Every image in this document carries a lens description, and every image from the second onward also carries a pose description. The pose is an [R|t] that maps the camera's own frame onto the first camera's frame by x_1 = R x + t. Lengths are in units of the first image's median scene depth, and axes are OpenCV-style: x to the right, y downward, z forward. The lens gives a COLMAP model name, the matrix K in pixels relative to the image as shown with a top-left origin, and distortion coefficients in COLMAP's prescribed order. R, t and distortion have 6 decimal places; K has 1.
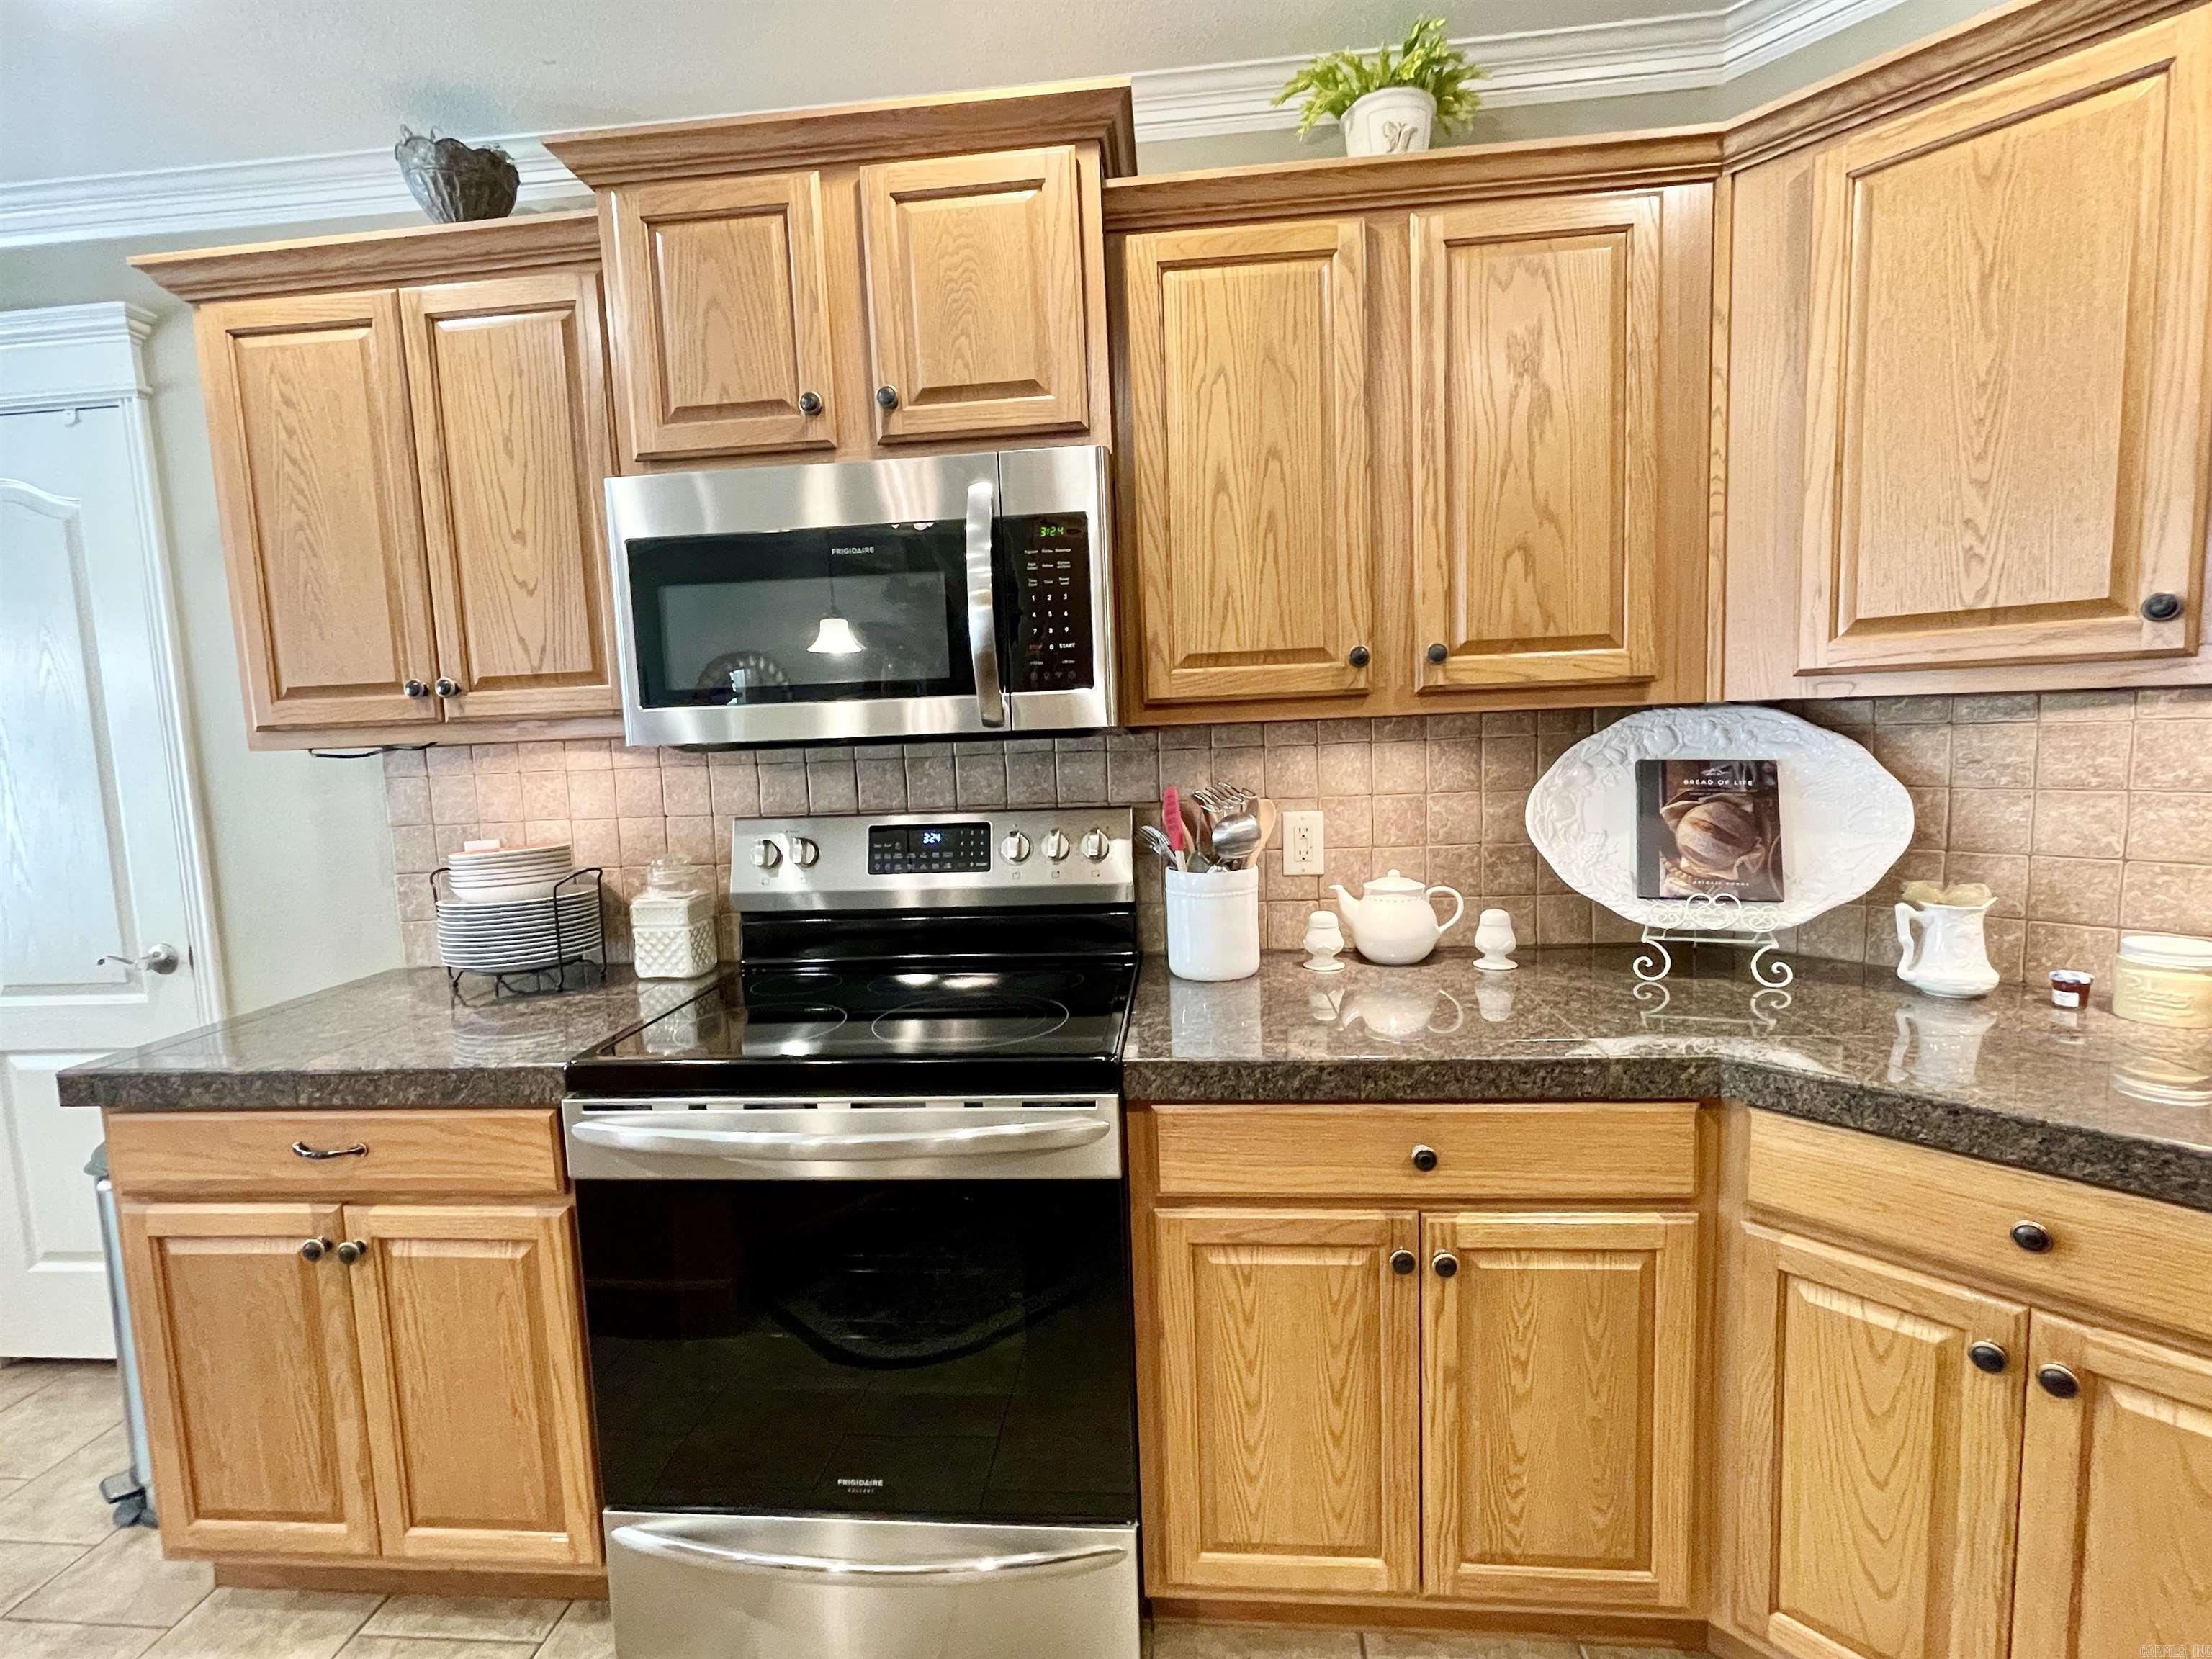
lens RADIAL K [[1033.4, 0, 1095.6], [0, 1033.4, 830.8], [0, 0, 1]] dist [-0.011192, 0.008126]
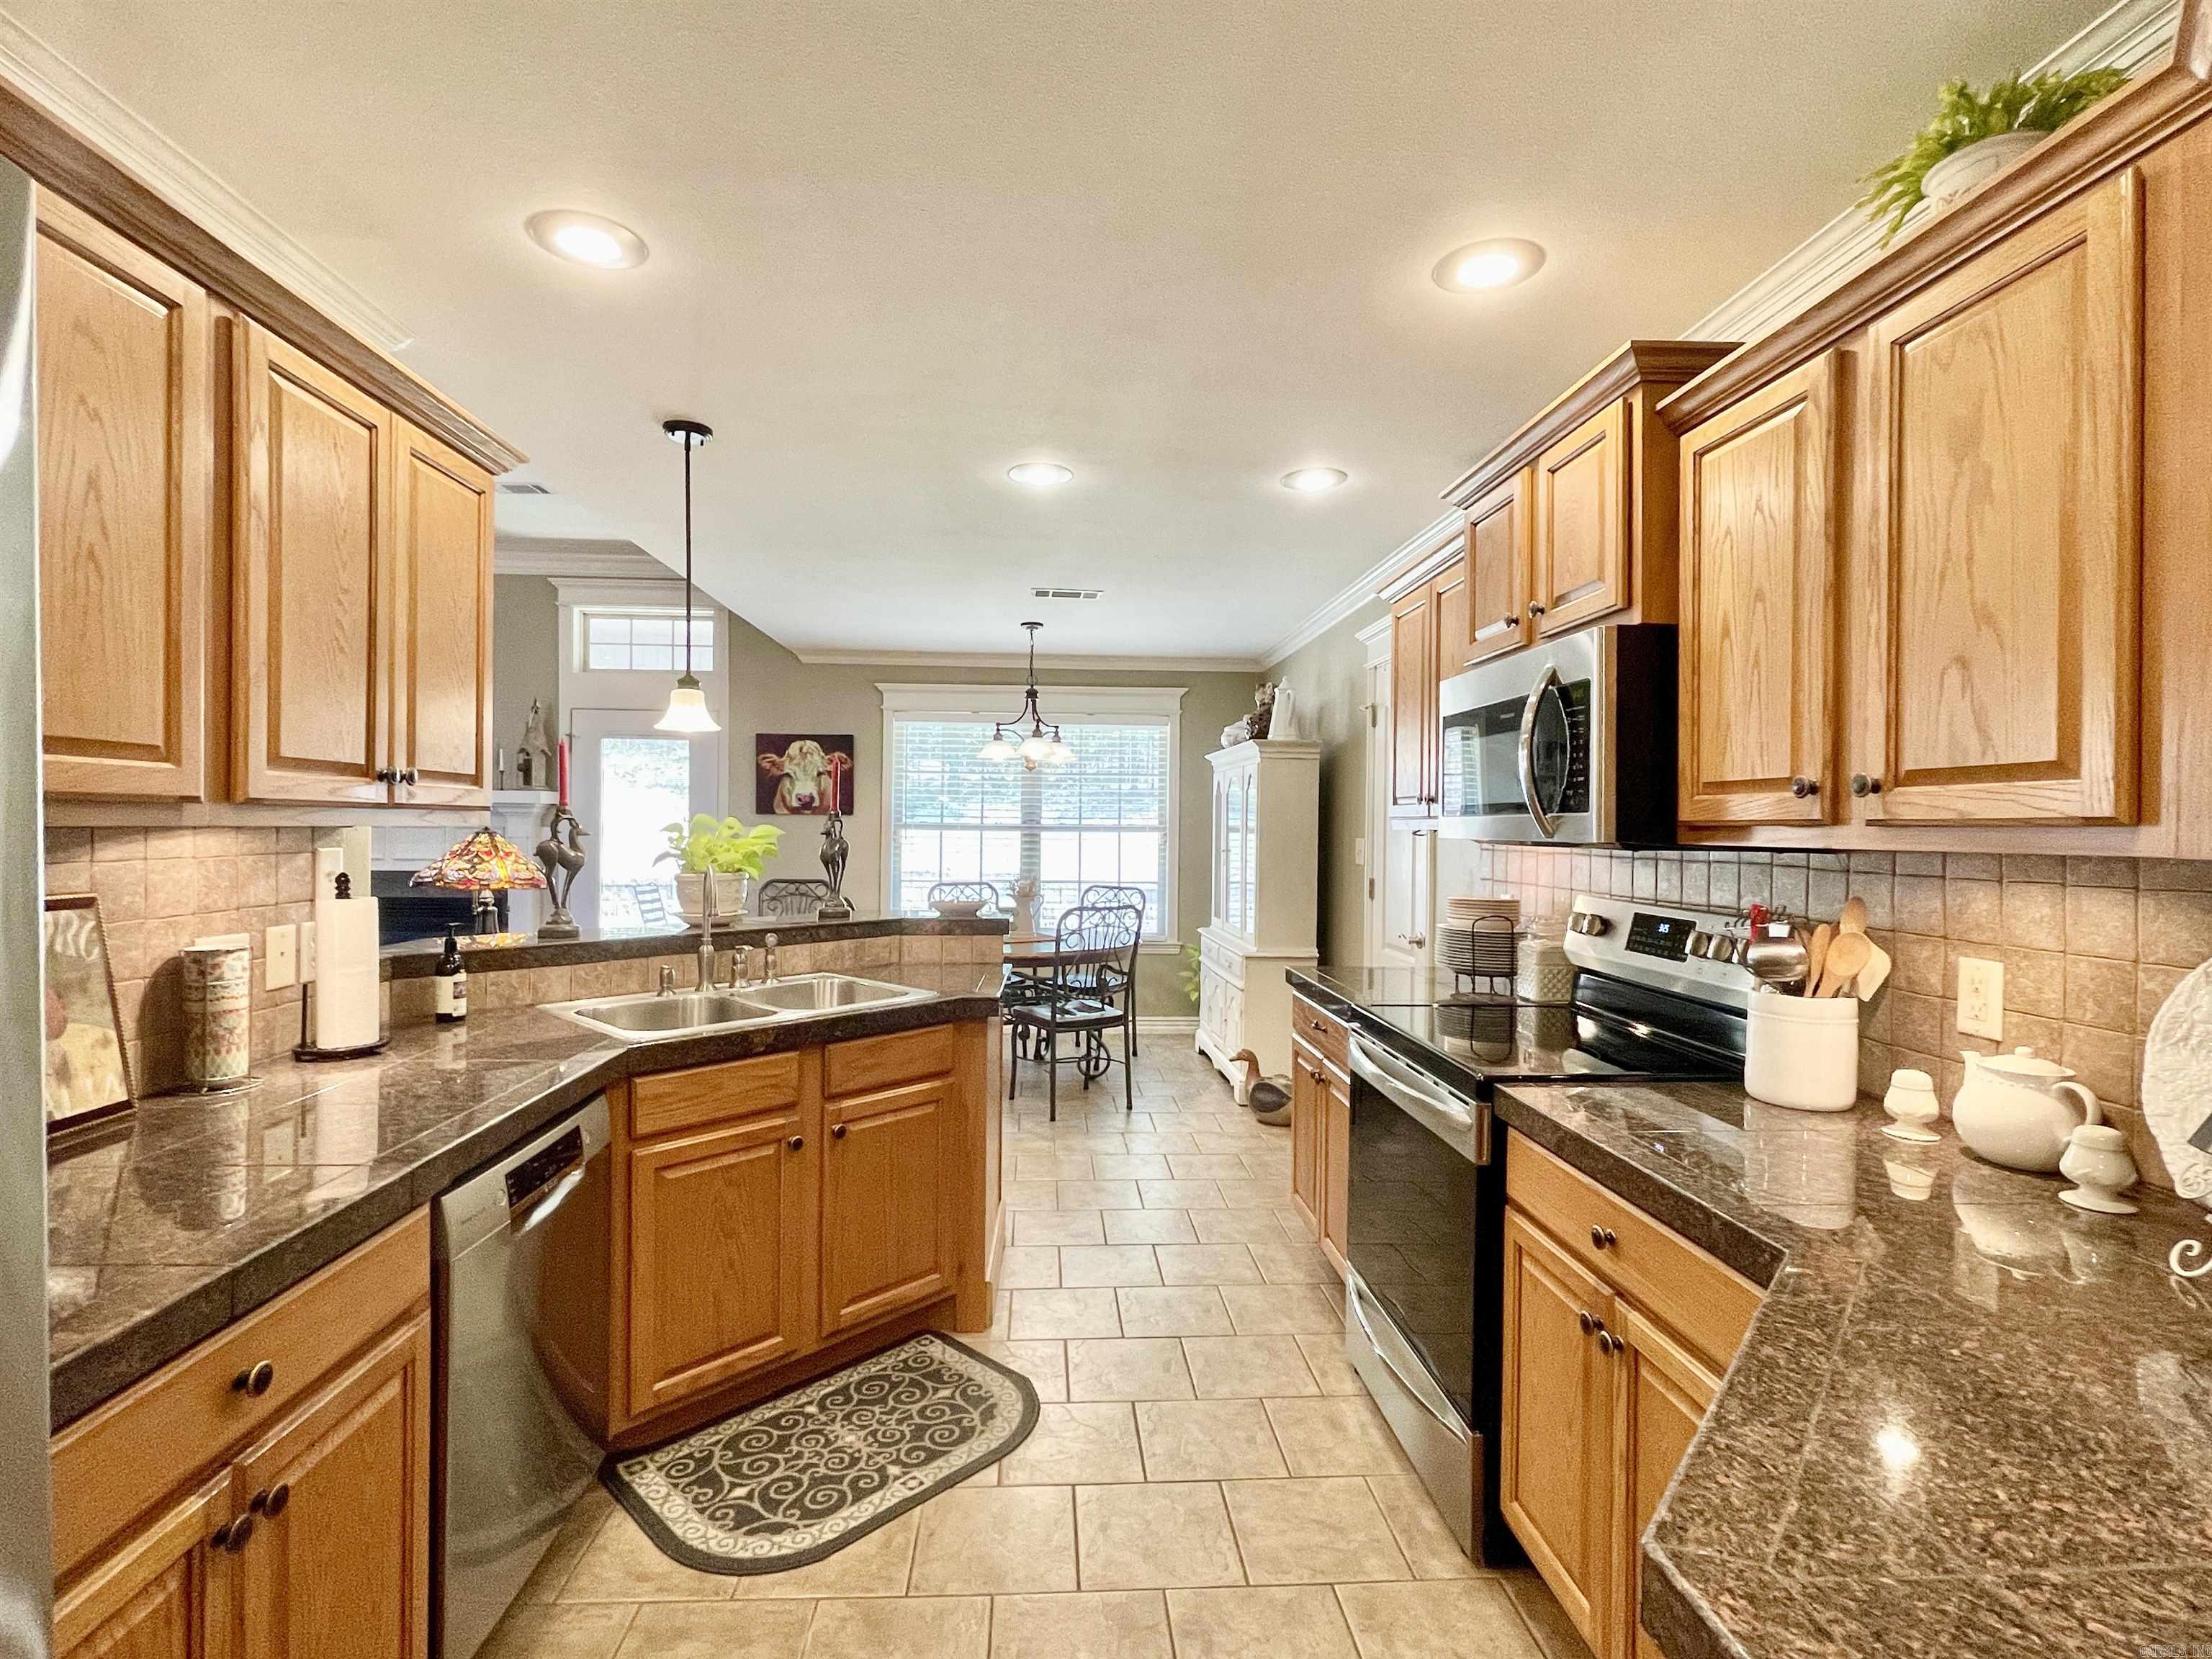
lens RADIAL K [[1033.4, 0, 1111.6], [0, 1033.4, 826.6], [0, 0, 1]] dist [-0.011192, 0.008126]
pose [[0.157667, 0.042989, -0.986556, 1.124770], [-0.112006, 0.993383, 0.025387, -0.084374], [0.981120, 0.106498, 0.161439, 0.205503]]
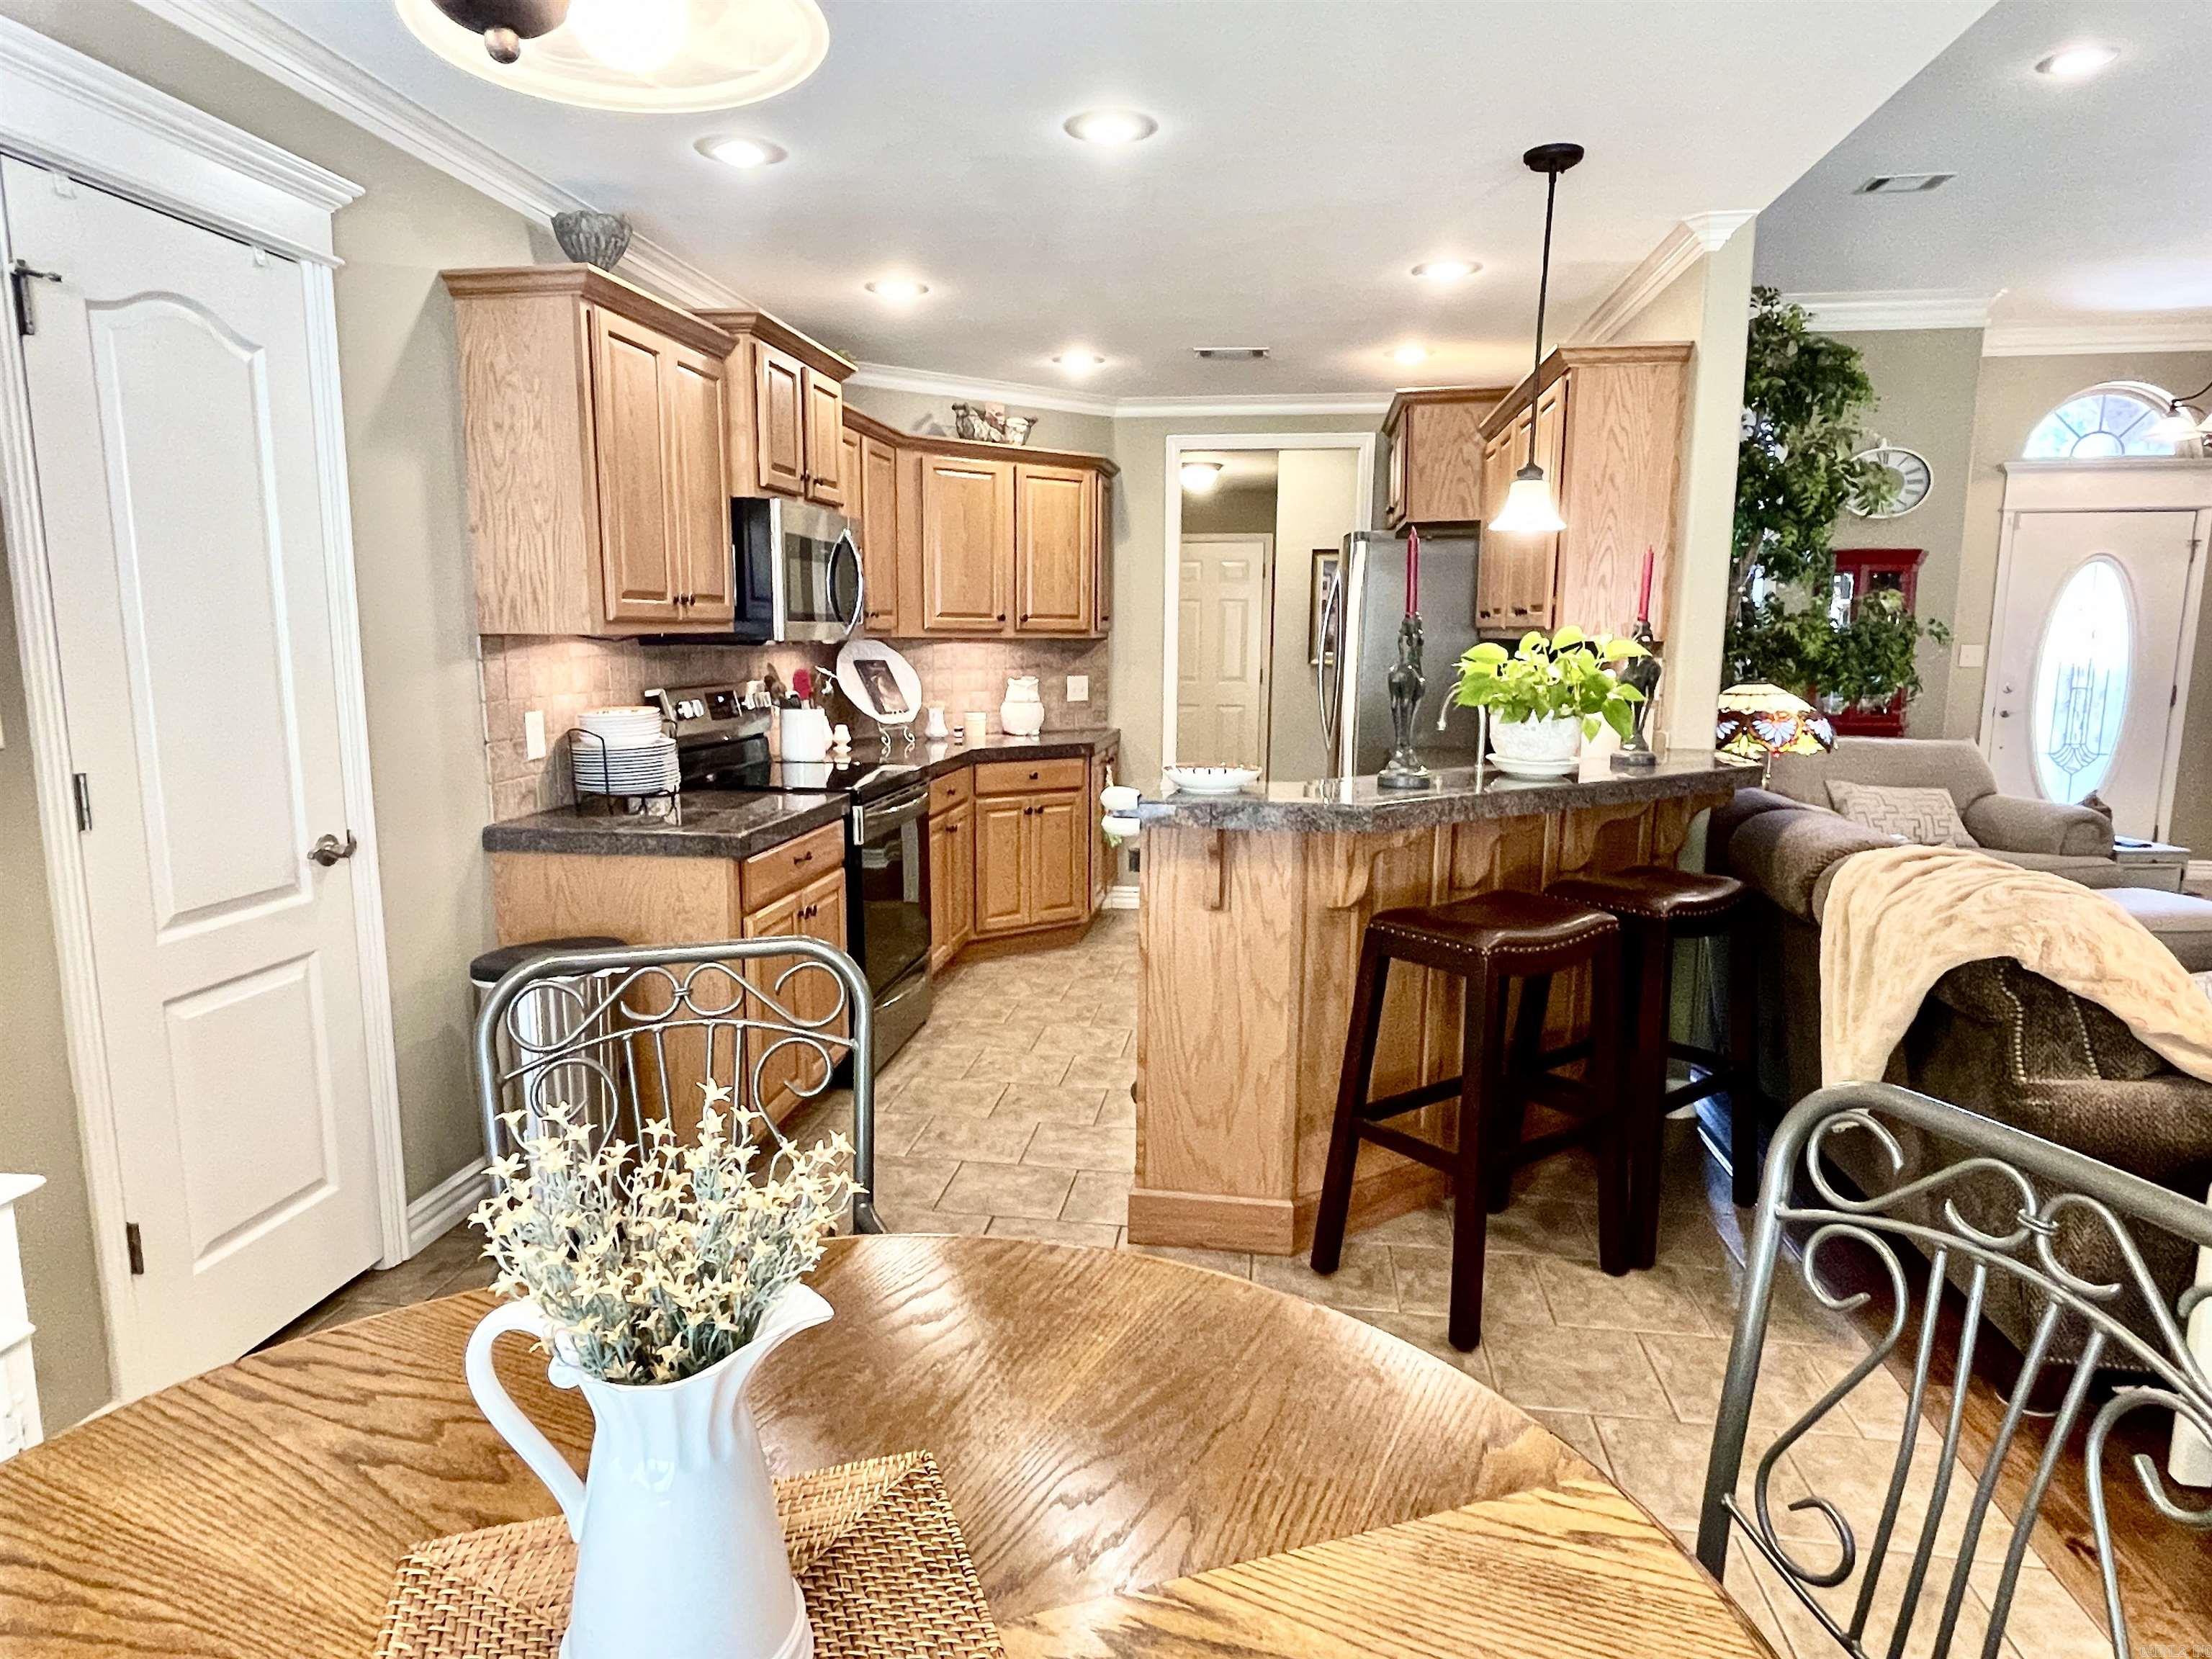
lens RADIAL K [[1320.6, 0, 1086.2], [0, 1320.6, 833.3], [0, 0, 1]] dist [0.013060, -0.021383]
pose [[0.059789, -0.112002, 0.991908, -2.886790], [0.089632, 0.990274, 0.106414, 0.059910], [-0.994179, 0.082544, 0.069247, 0.315376]]
